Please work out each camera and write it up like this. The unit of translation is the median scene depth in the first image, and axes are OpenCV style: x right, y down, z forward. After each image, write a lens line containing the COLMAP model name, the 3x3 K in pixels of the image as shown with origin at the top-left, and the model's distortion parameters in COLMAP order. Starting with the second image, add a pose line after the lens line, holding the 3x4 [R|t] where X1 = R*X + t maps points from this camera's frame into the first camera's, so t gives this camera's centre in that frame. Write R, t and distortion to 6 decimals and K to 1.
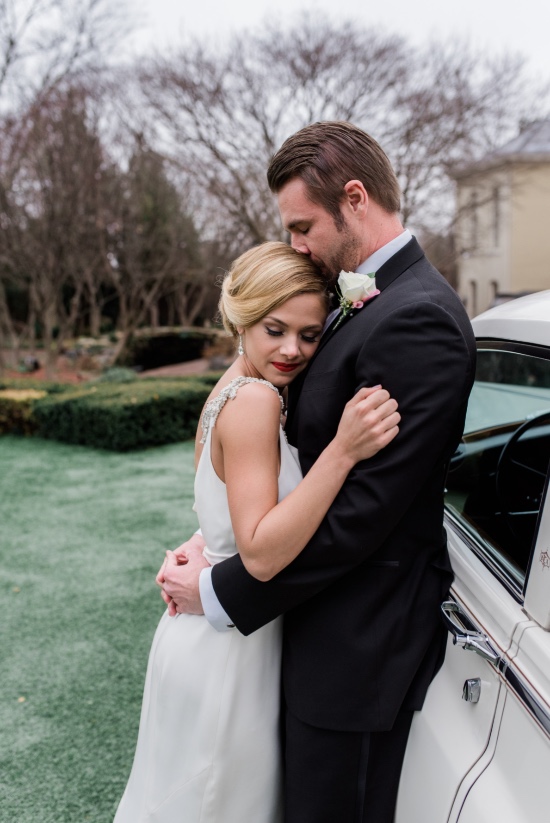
lens RADIAL K [[779.7, 0, 275.7], [0, 779.7, 426.3], [0, 0, 1]] dist [-0.002813, -0.013066]
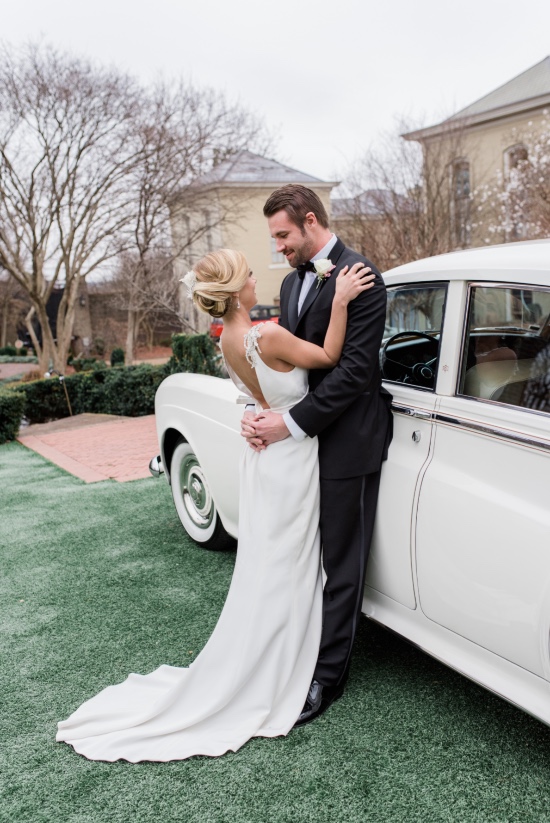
lens RADIAL K [[730.1, 0, 275.0], [0, 730.1, 390.4], [0, 0, 1]] dist [0.011460, -0.009983]
pose [[0.937079, -0.086399, 0.338257, -0.171473], [0.105544, 0.993666, -0.038585, 0.051530], [-0.332780, 0.071858, 0.940263, -0.176856]]
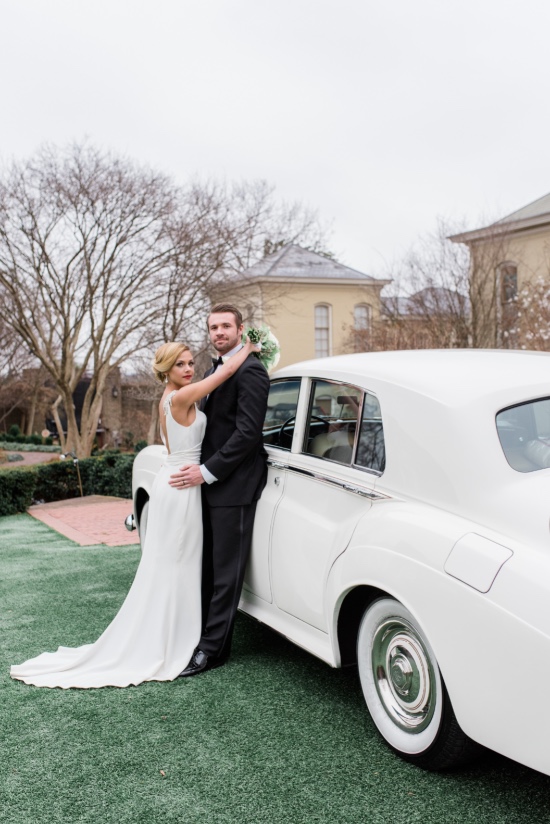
lens RADIAL K [[780.7, 0, 275.7], [0, 780.7, 426.8], [0, 0, 1]] dist [-0.002813, -0.013066]
pose [[0.955383, -0.013856, 0.295045, -0.148076], [0.054474, 0.990030, -0.129898, 0.112151], [-0.290303, 0.140174, 0.946612, -0.441411]]
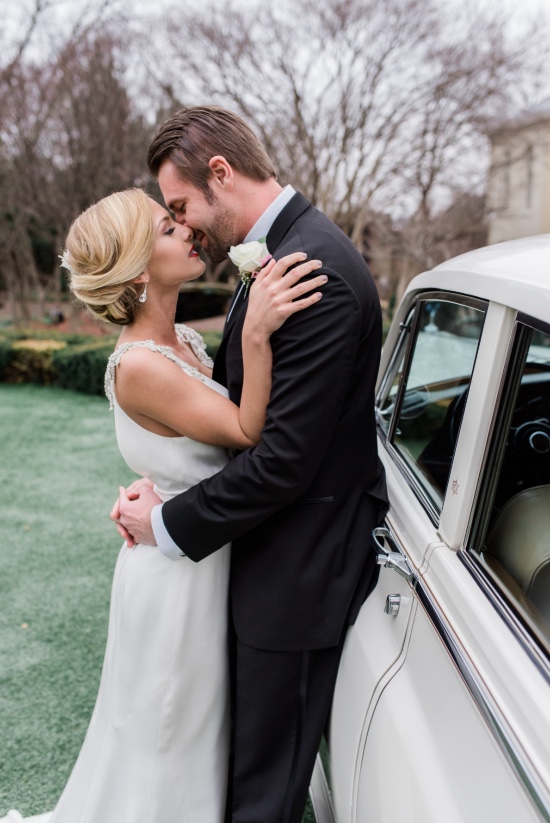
lens RADIAL K [[779.7, 0, 275.7], [0, 779.7, 426.3], [0, 0, 1]] dist [-0.002813, -0.013066]
pose [[0.999090, 0.027543, -0.032576, 0.023710], [-0.025806, 0.998283, 0.052590, 0.006051], [0.033968, -0.051702, 0.998085, -0.022507]]
